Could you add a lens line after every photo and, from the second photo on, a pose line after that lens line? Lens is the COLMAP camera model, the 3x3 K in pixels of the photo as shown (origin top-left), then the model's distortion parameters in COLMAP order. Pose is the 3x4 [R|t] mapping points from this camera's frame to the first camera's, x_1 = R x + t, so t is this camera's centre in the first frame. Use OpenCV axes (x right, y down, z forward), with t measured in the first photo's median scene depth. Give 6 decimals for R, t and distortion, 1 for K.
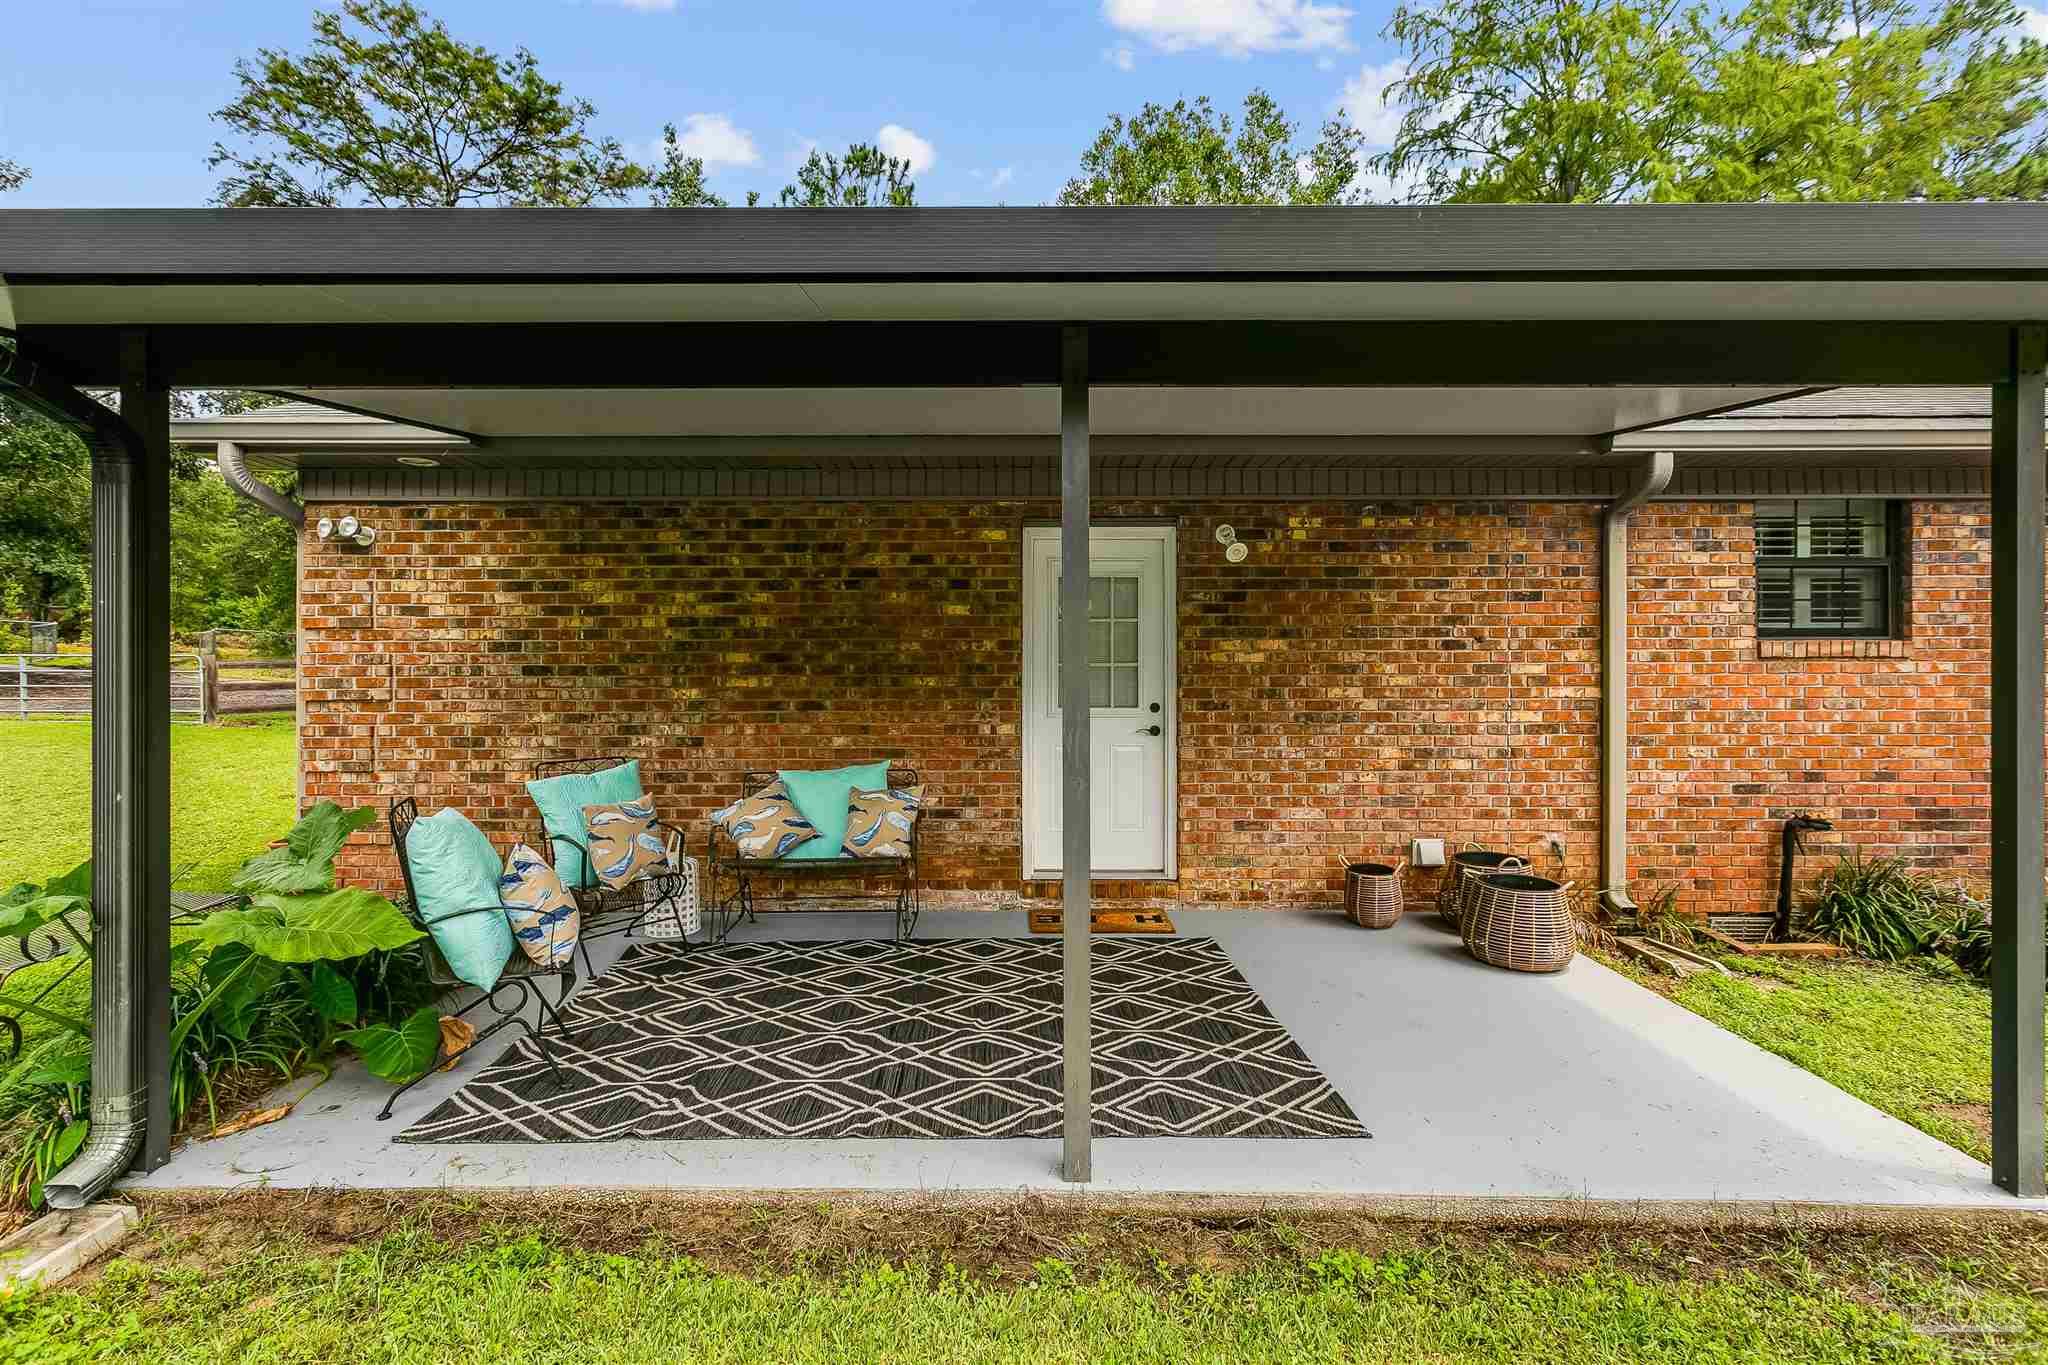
lens RADIAL K [[982.0, 0, 1024.0], [0, 982.0, 682.5], [0, 0, 1]] dist [-0.001045, 0.000275]
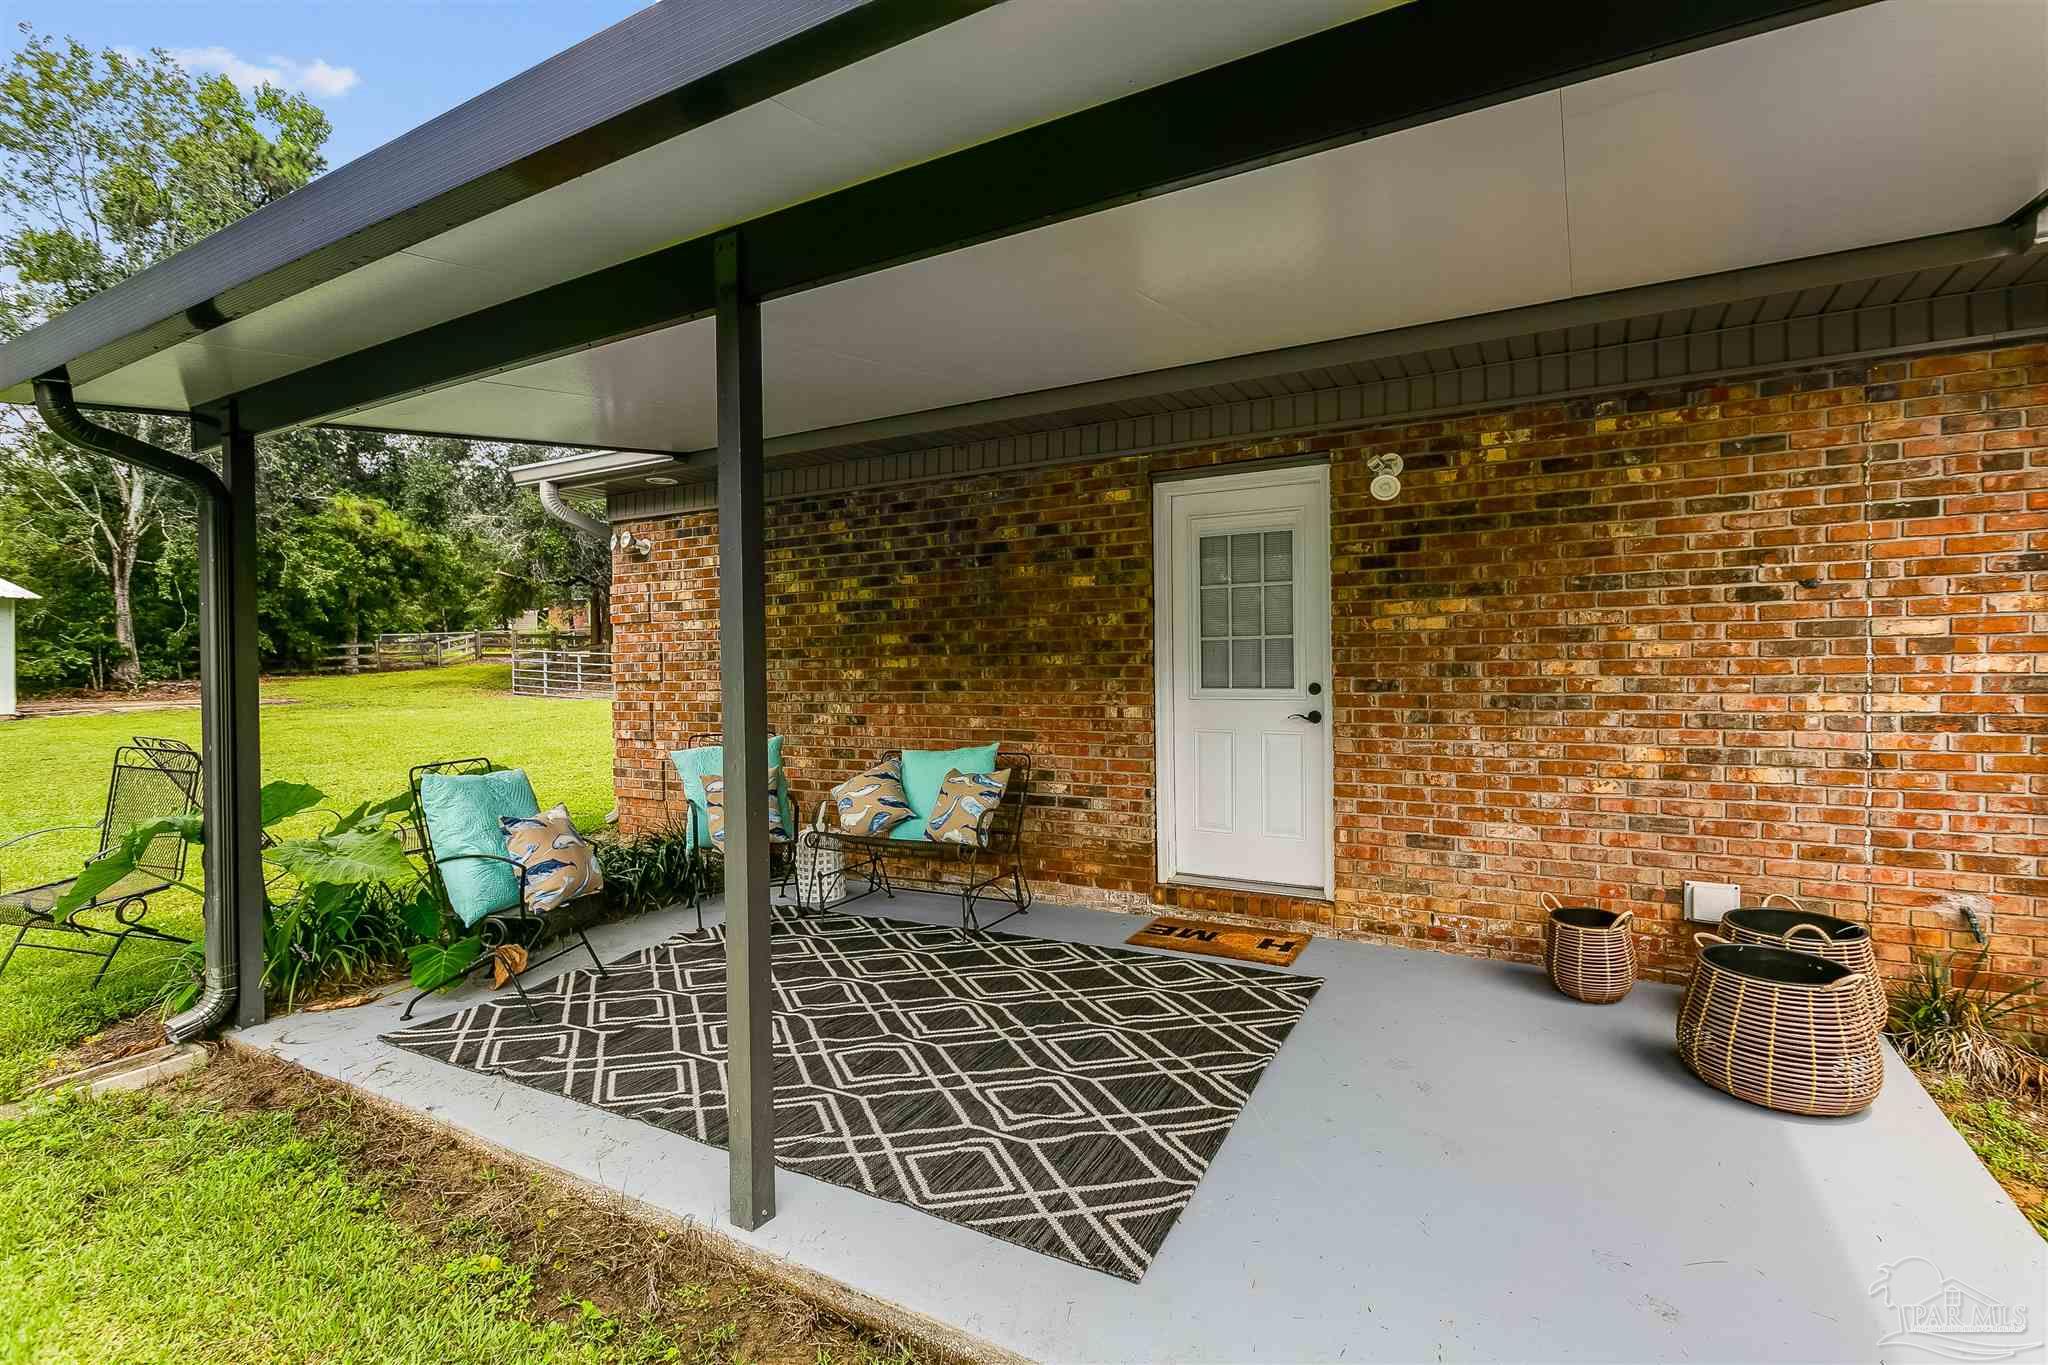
lens RADIAL K [[967.4, 0, 1024.0], [0, 967.4, 682.5], [0, 0, 1]] dist [0.001104, 0.001031]
pose [[0.867607, -0.001621, -0.497248, 0.333306], [0.007748, 0.999917, 0.010260, 0.010730], [0.497190, -0.012754, 0.867548, 0.188246]]
